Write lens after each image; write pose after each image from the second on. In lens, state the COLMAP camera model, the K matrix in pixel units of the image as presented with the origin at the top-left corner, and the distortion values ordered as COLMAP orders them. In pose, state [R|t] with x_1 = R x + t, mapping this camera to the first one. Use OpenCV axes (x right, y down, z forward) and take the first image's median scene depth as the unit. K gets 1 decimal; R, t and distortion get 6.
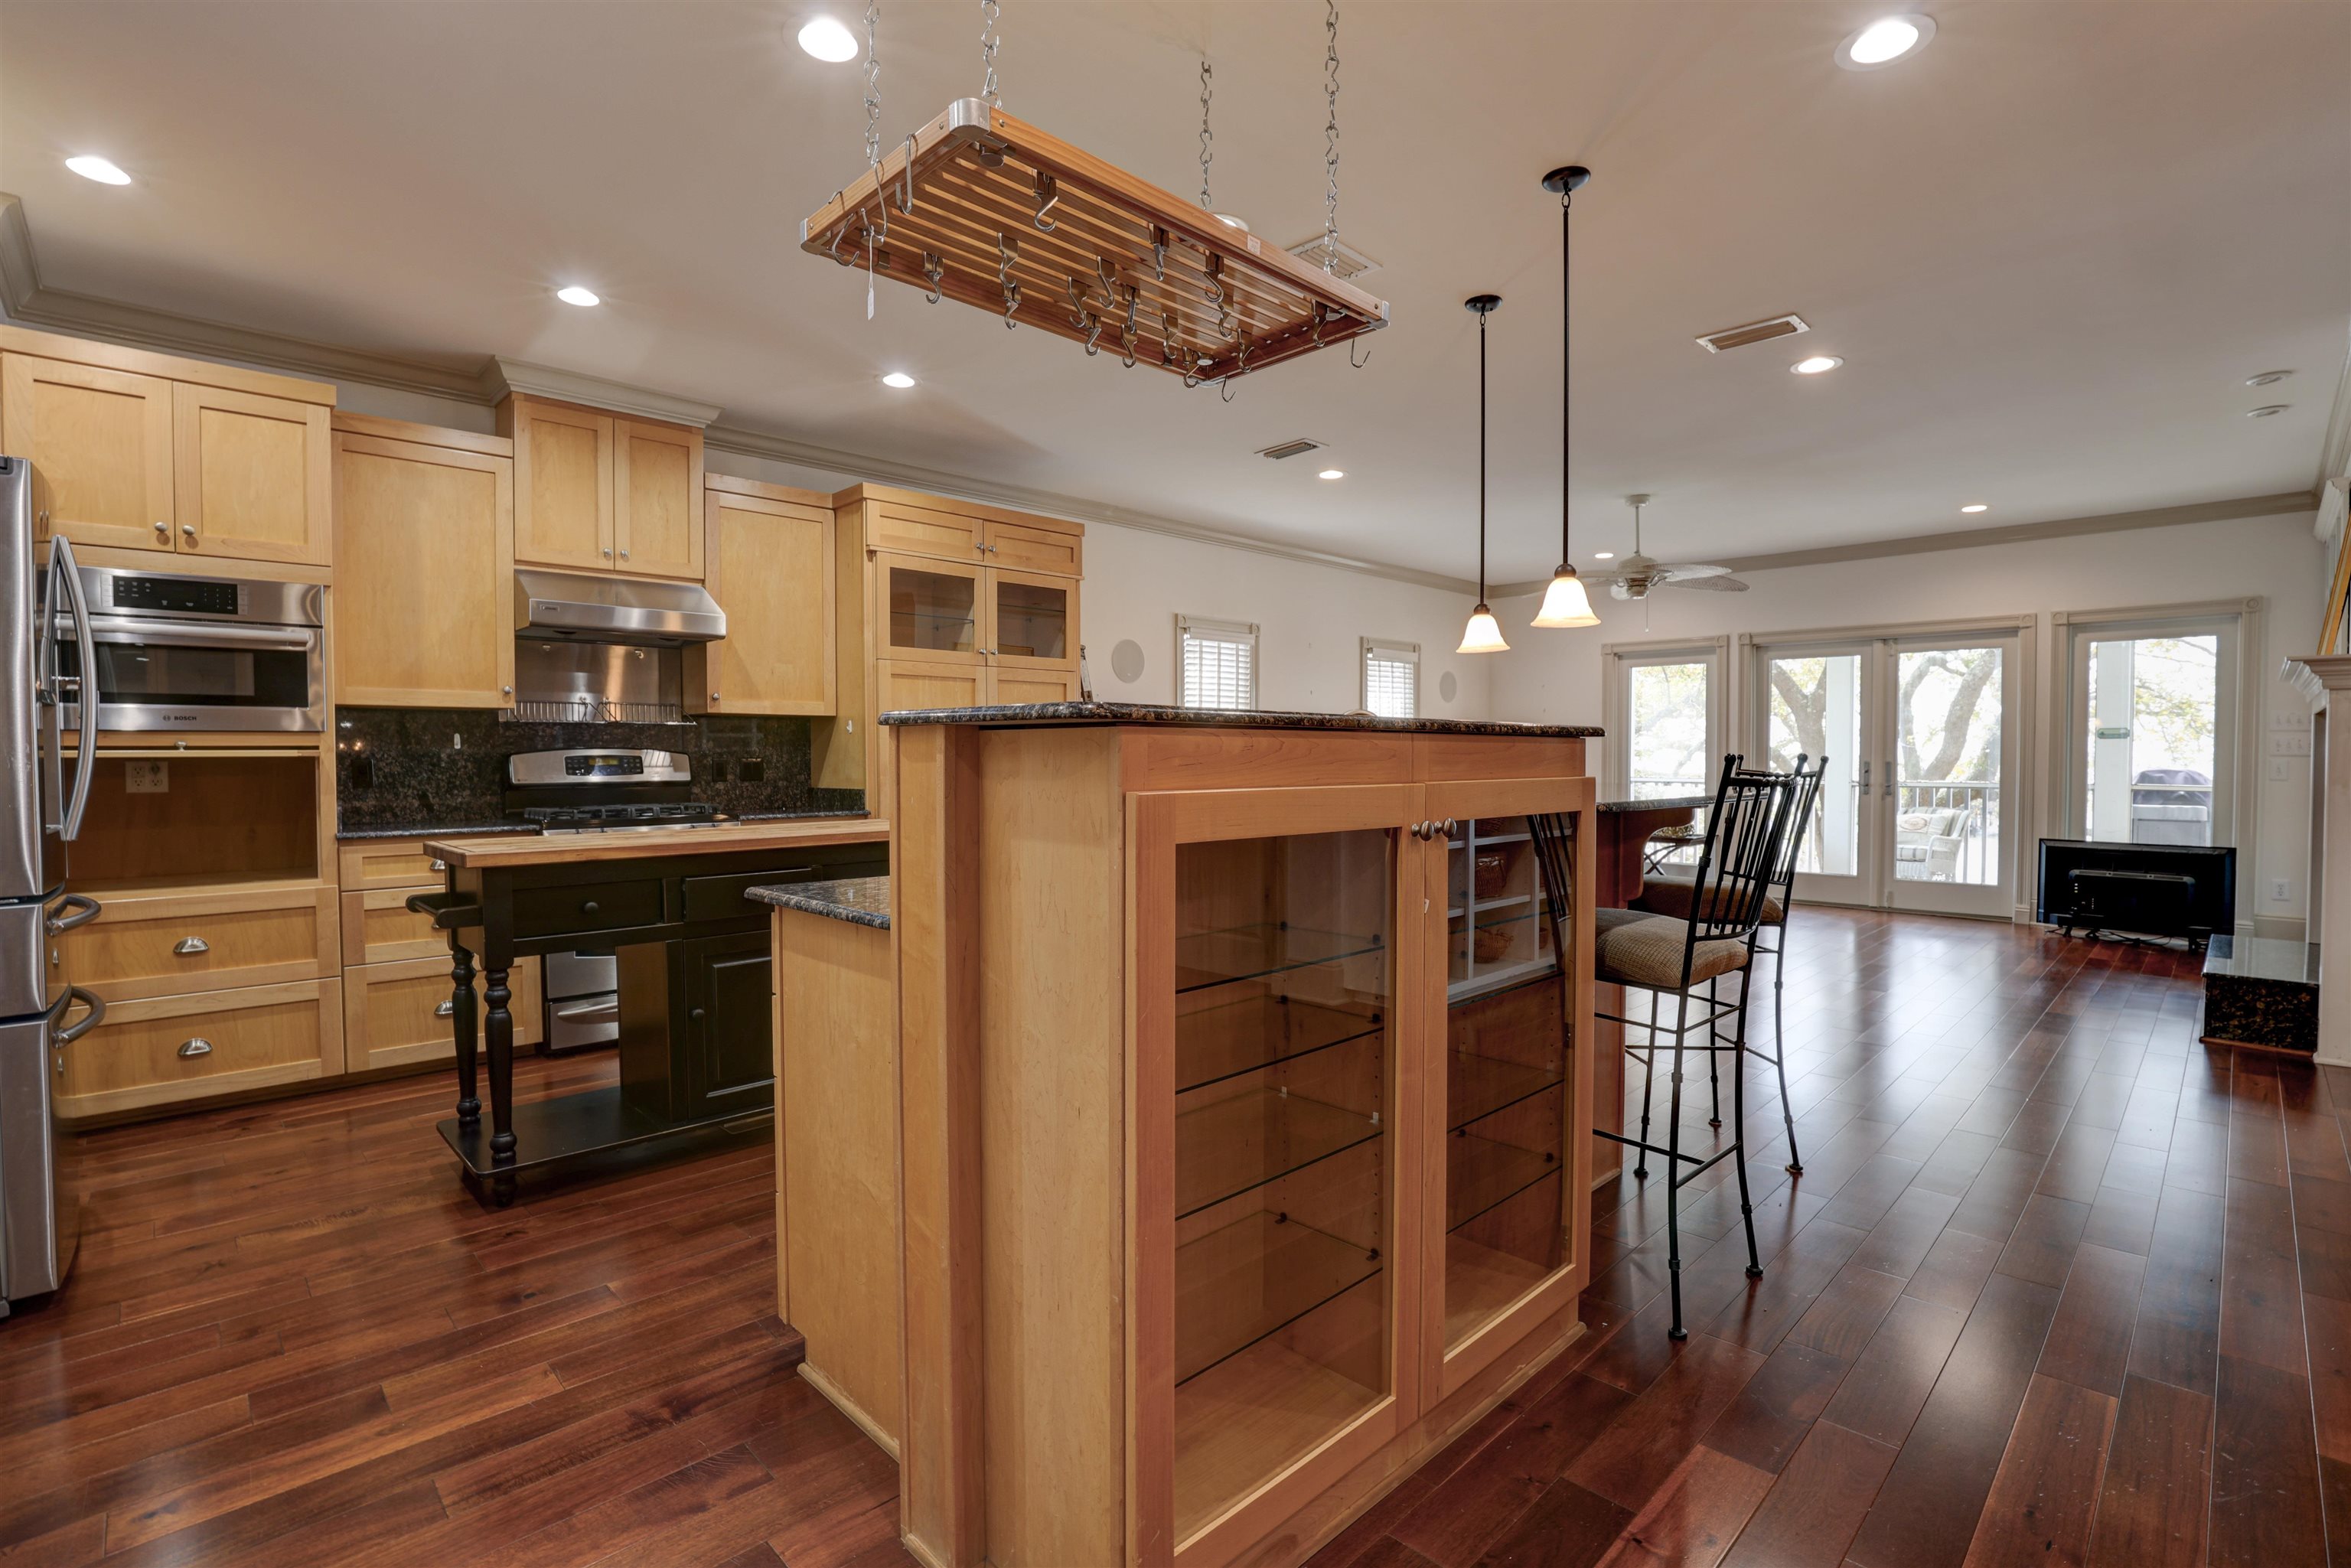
lens RADIAL K [[1078.6, 0, 1171.0], [0, 1078.6, 782.8], [0, 0, 1]] dist [-0.024198, 0.003131]
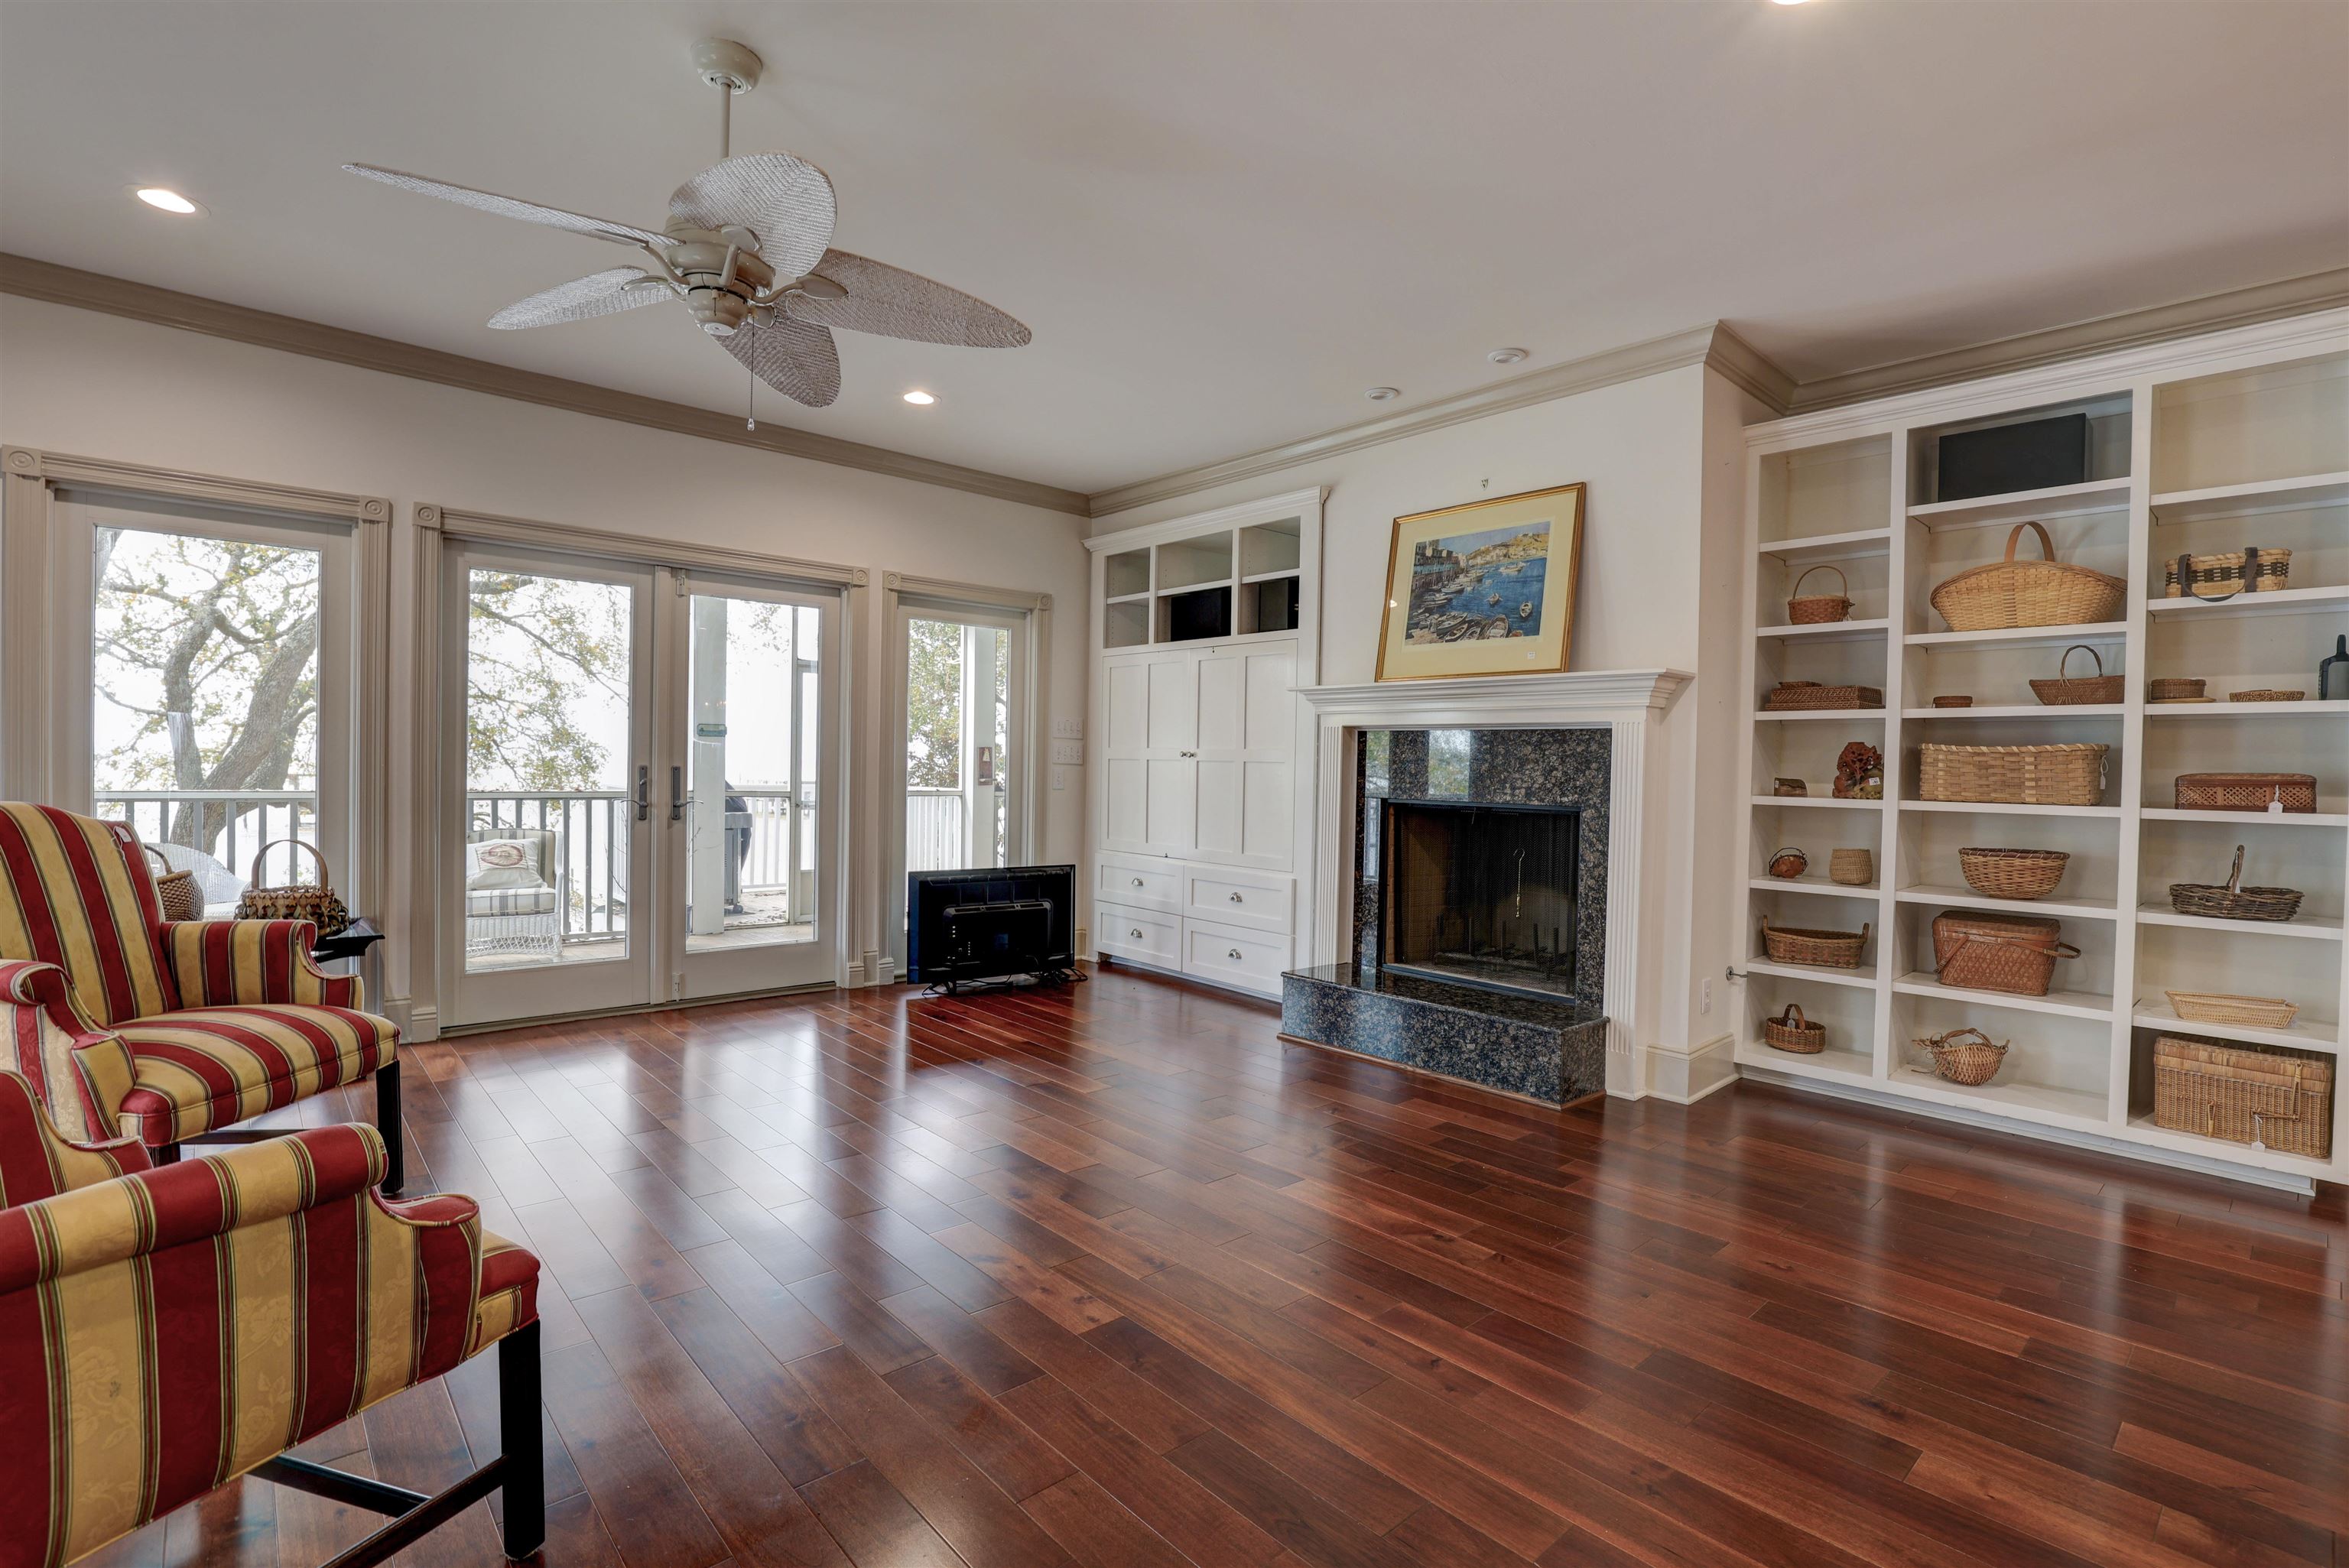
lens RADIAL K [[1077.6, 0, 1175.9], [0, 1077.6, 782.1], [0, 0, 1]] dist [-0.024198, 0.003131]
pose [[0.030916, -0.017952, 0.999361, 0.112361], [0.005315, 0.999828, 0.017796, -0.038908], [-0.999508, 0.004762, 0.031006, 1.299240]]
